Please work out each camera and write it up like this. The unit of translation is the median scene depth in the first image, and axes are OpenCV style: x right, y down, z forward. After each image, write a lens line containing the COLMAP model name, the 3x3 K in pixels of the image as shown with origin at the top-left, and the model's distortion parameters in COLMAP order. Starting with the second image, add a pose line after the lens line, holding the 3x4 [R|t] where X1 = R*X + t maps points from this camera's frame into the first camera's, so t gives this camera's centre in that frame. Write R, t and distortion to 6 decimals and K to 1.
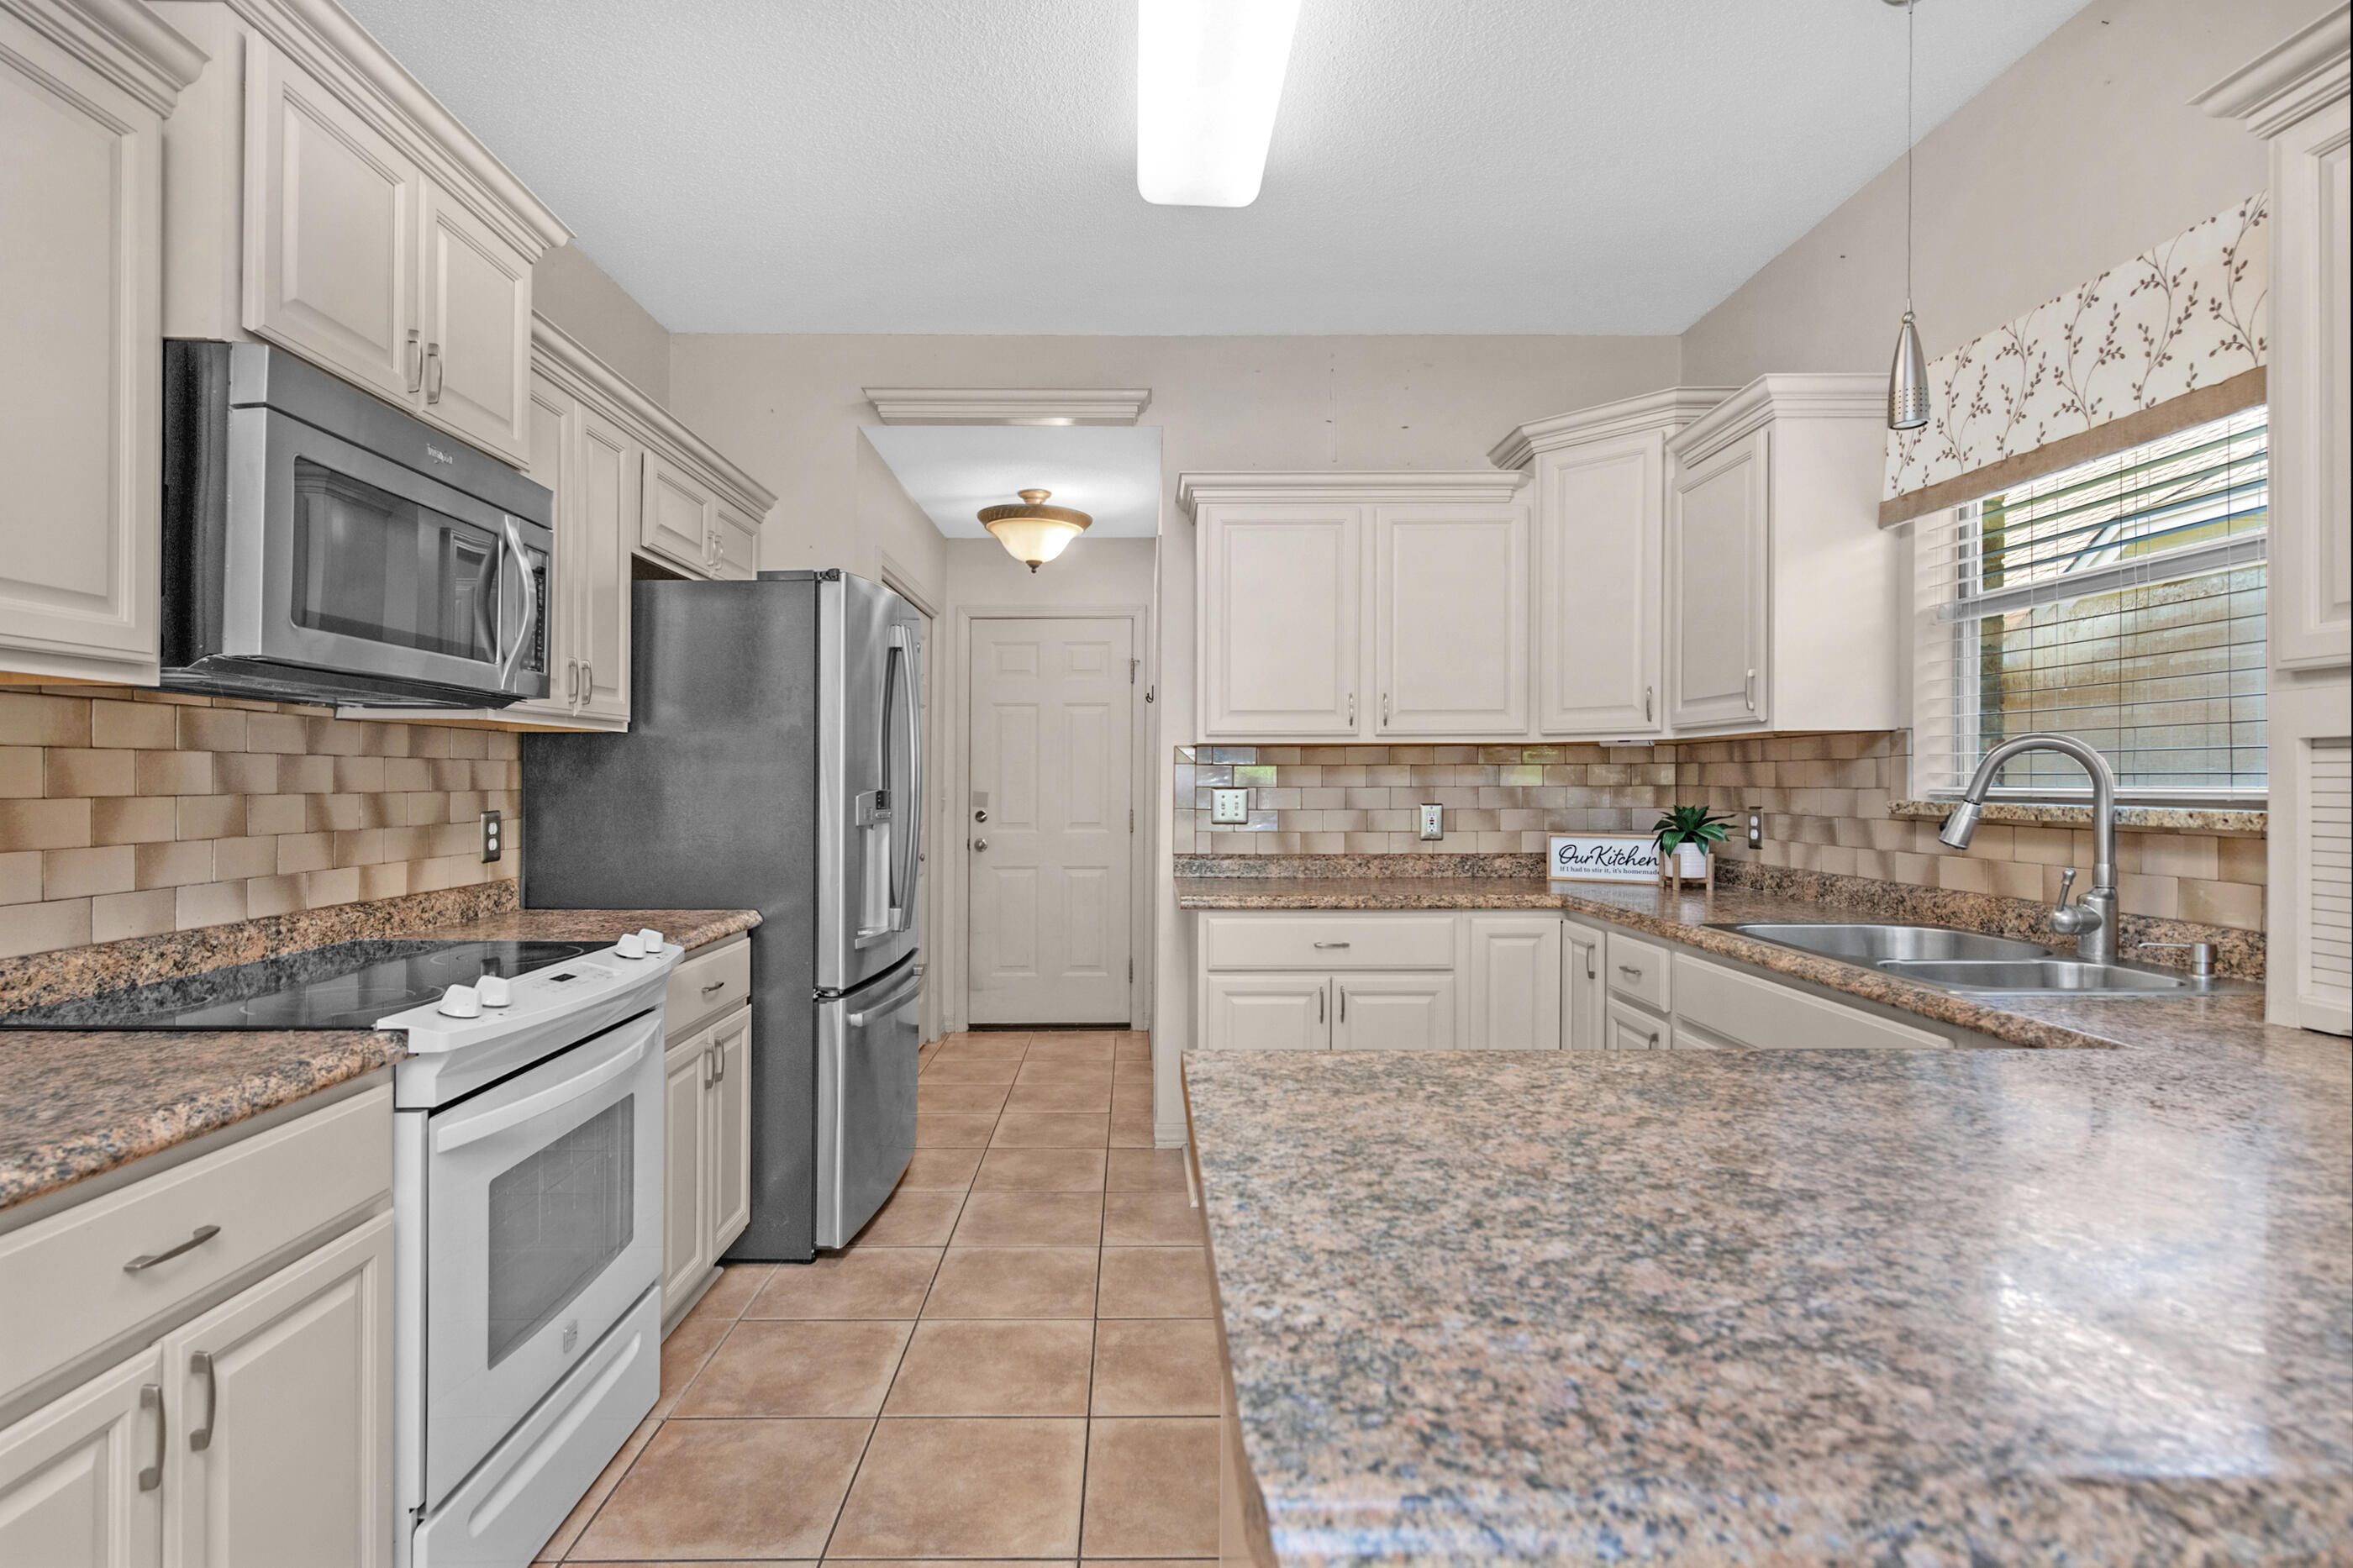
lens RADIAL K [[1183.5, 0, 1159.5], [0, 1183.5, 767.6], [0, 0, 1]] dist [0.004163, -0.002835]
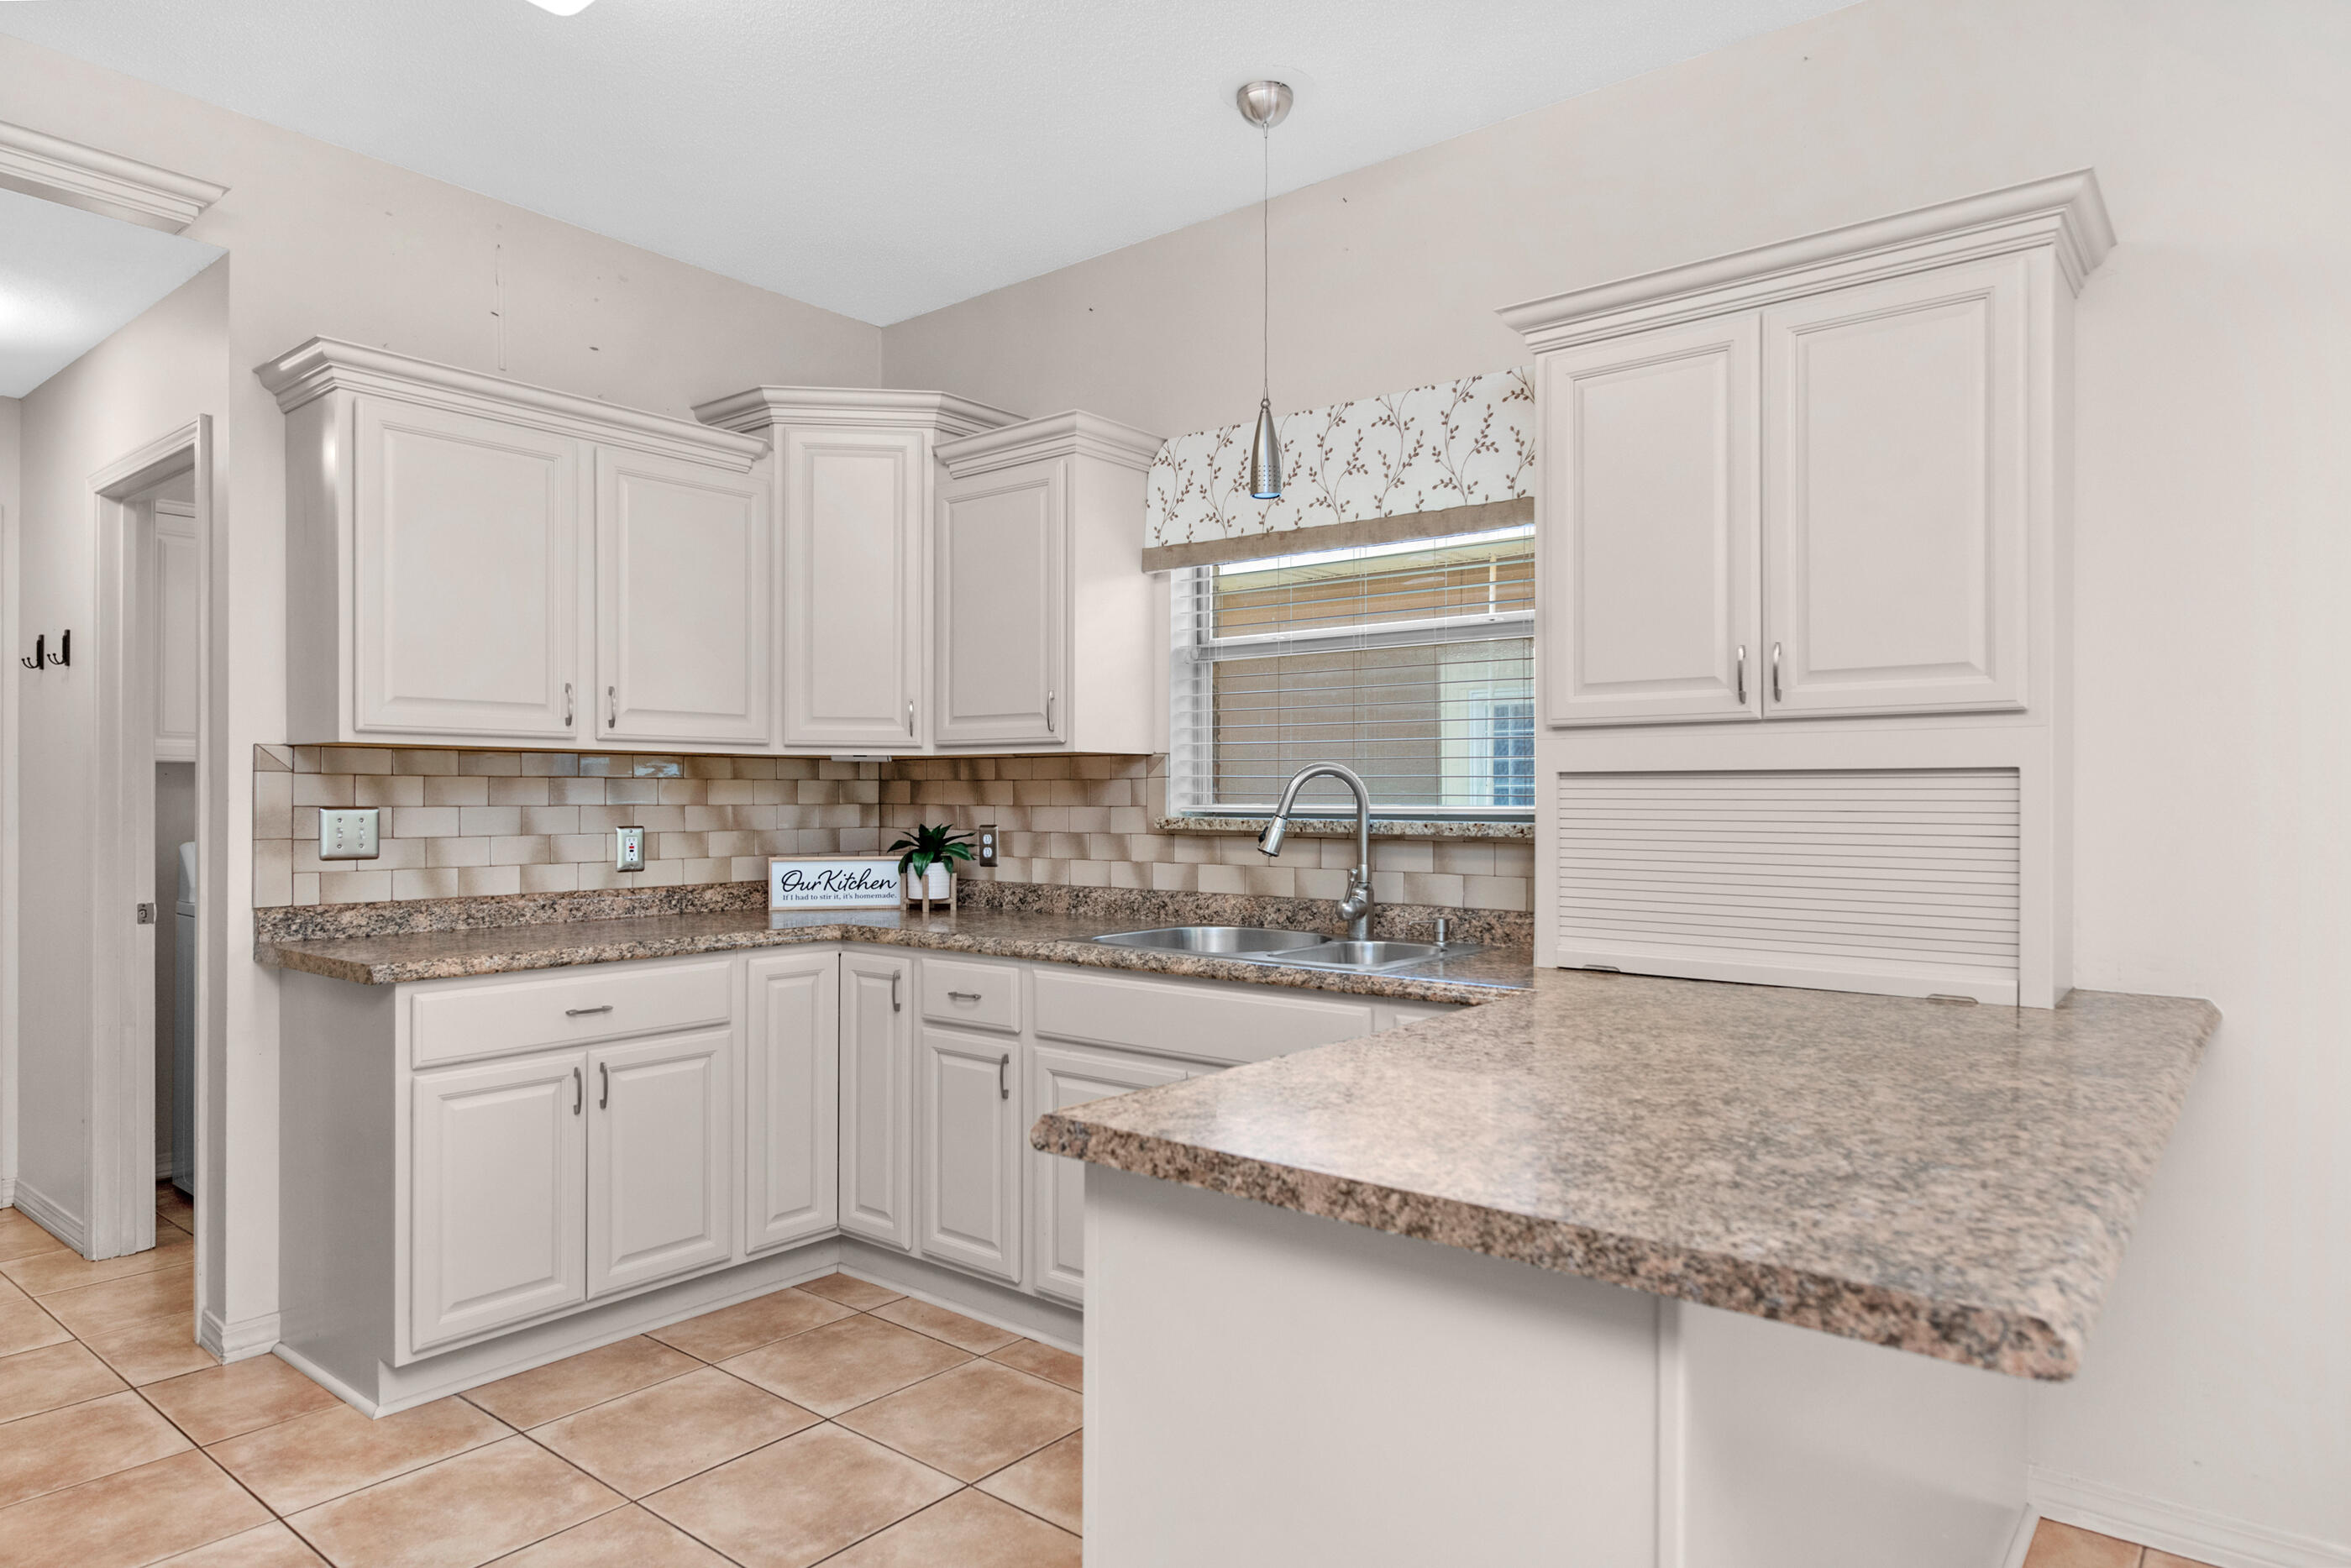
lens RADIAL K [[1375.8, 0, 1194.2], [0, 1375.8, 800.8], [0, 0, 1]] dist [0.013482, -0.001598]
pose [[0.619463, 0.001165, 0.785025, -0.382964], [-0.012169, 0.999893, 0.008119, 0.001395], [-0.784931, -0.014583, 0.619411, 0.166943]]
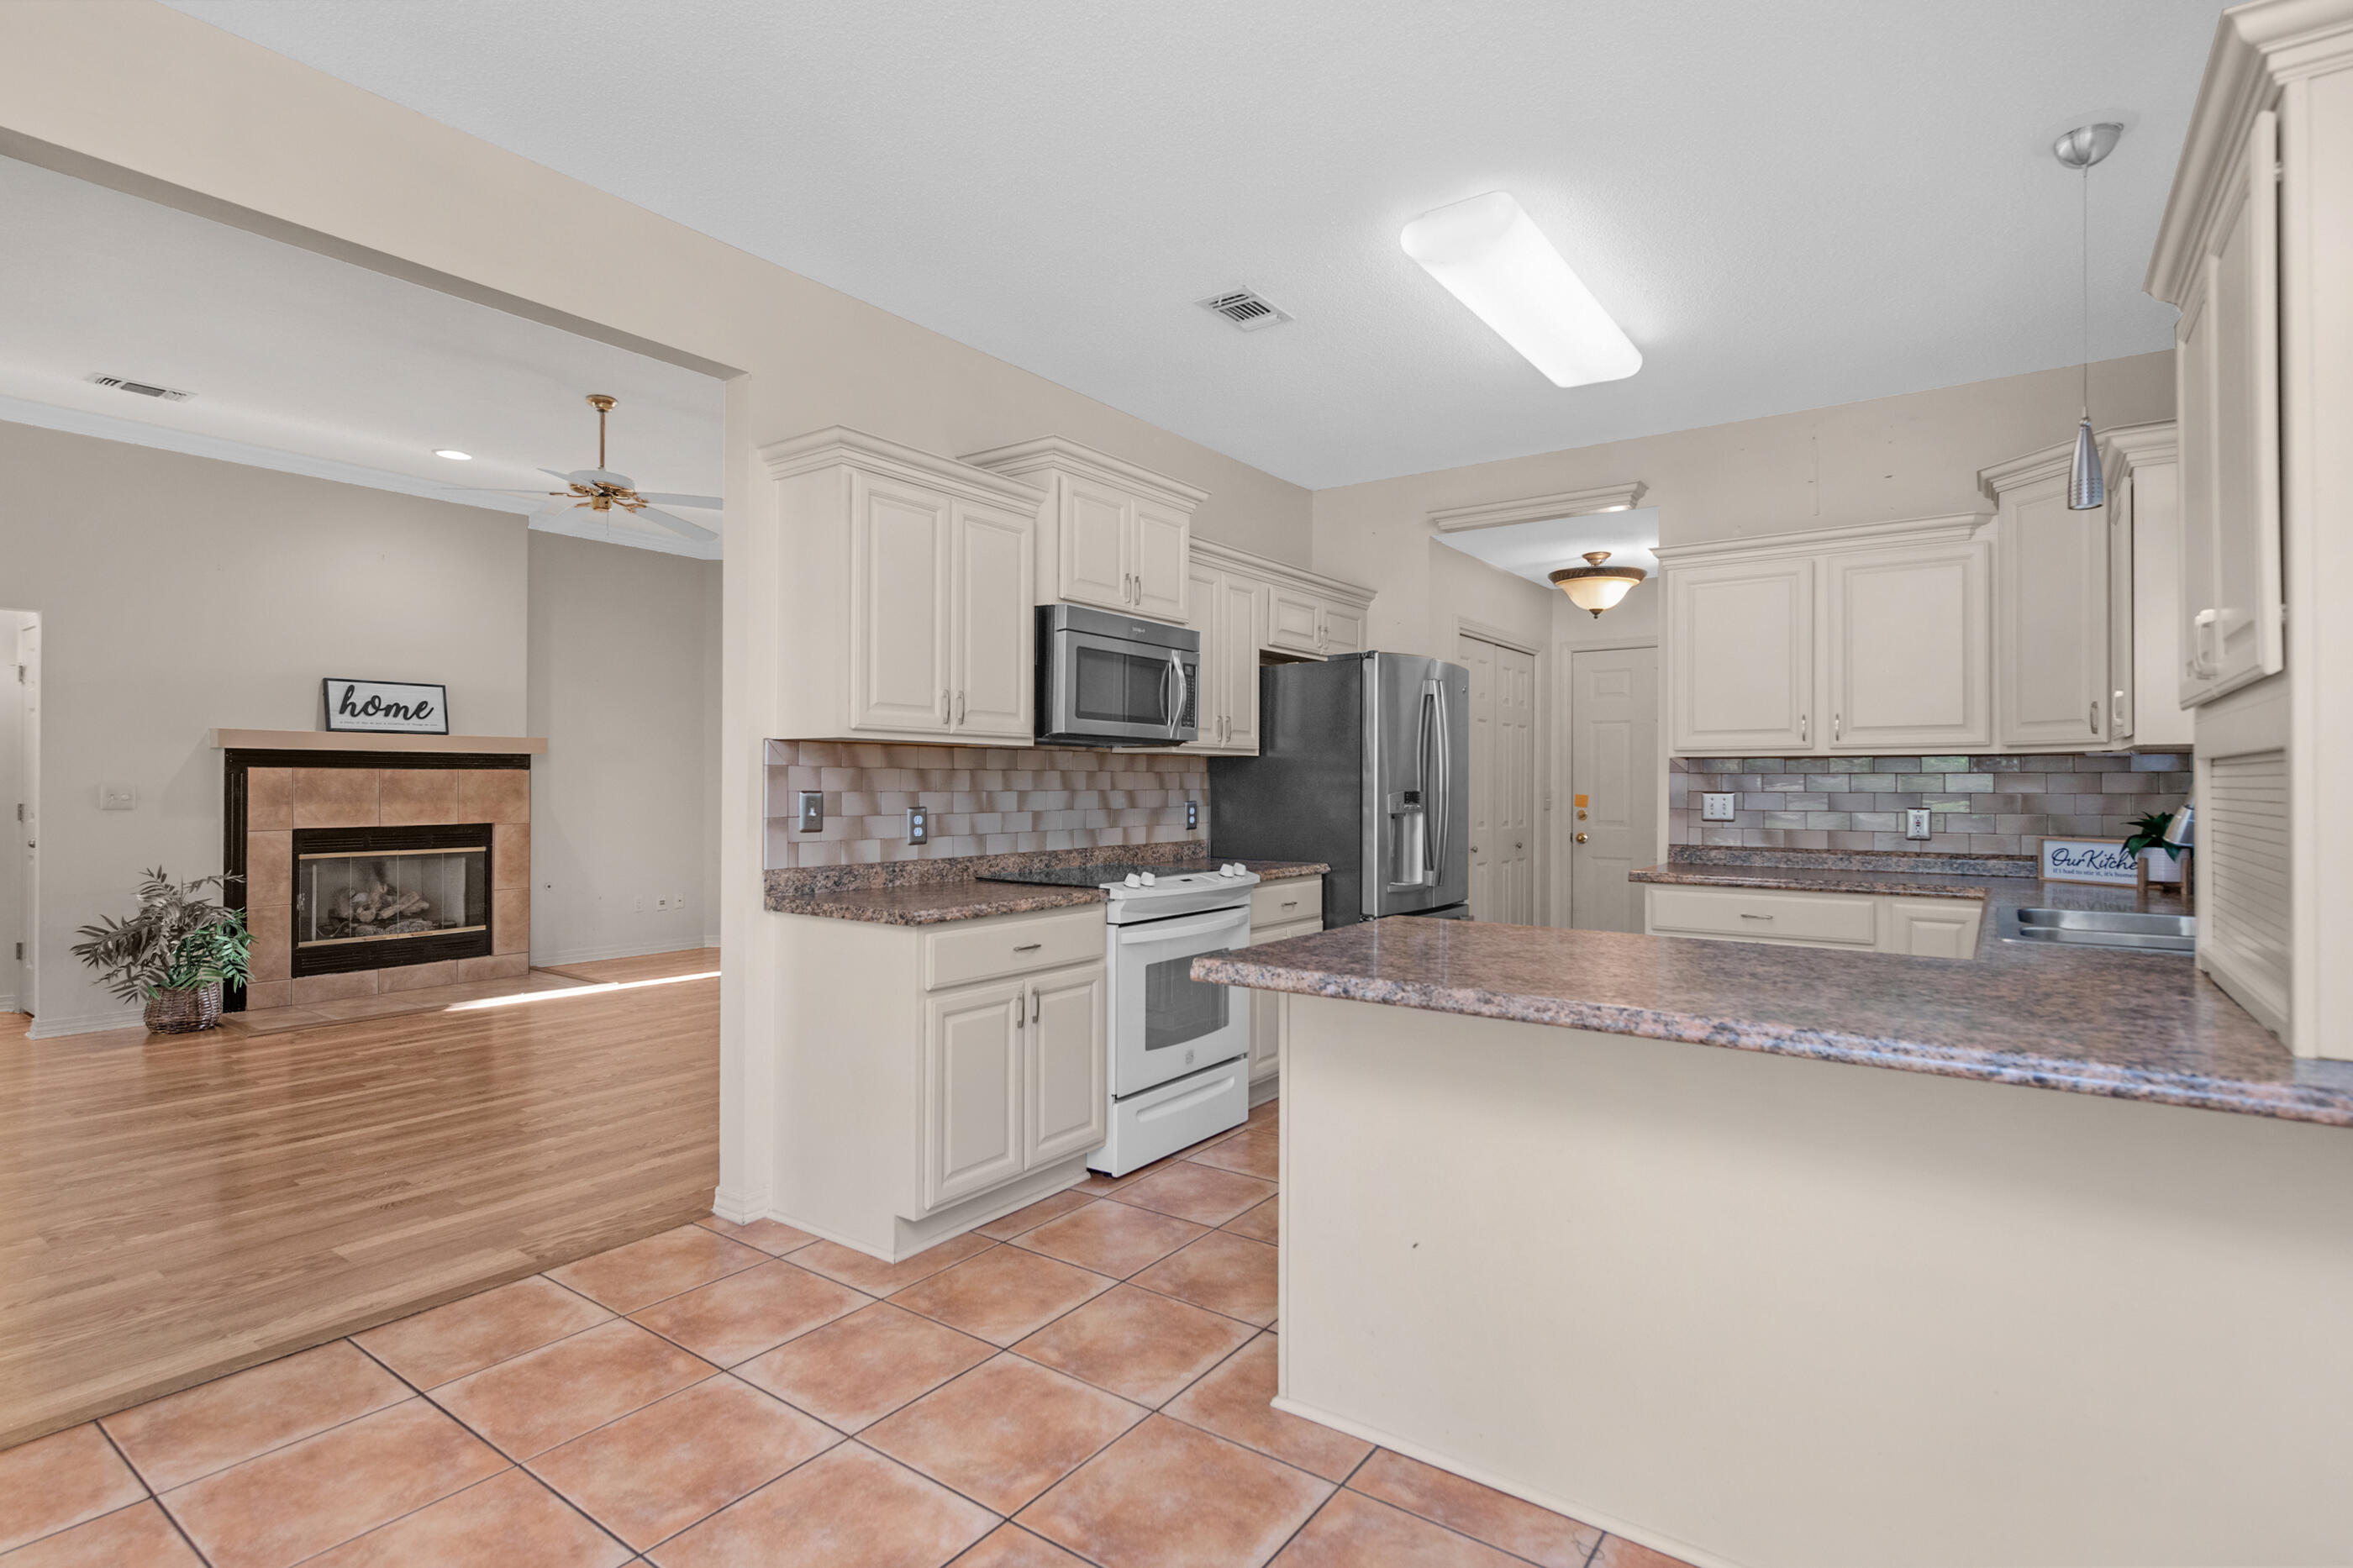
lens RADIAL K [[1094.1, 0, 1192.6], [0, 1094.1, 767.7], [0, 0, 1]] dist [-0.016287, -0.001493]
pose [[0.821650, -0.004342, -0.569975, 0.365123], [0.001828, 0.999986, -0.004983, -0.005339], [0.569989, 0.003053, 0.821647, -0.343080]]
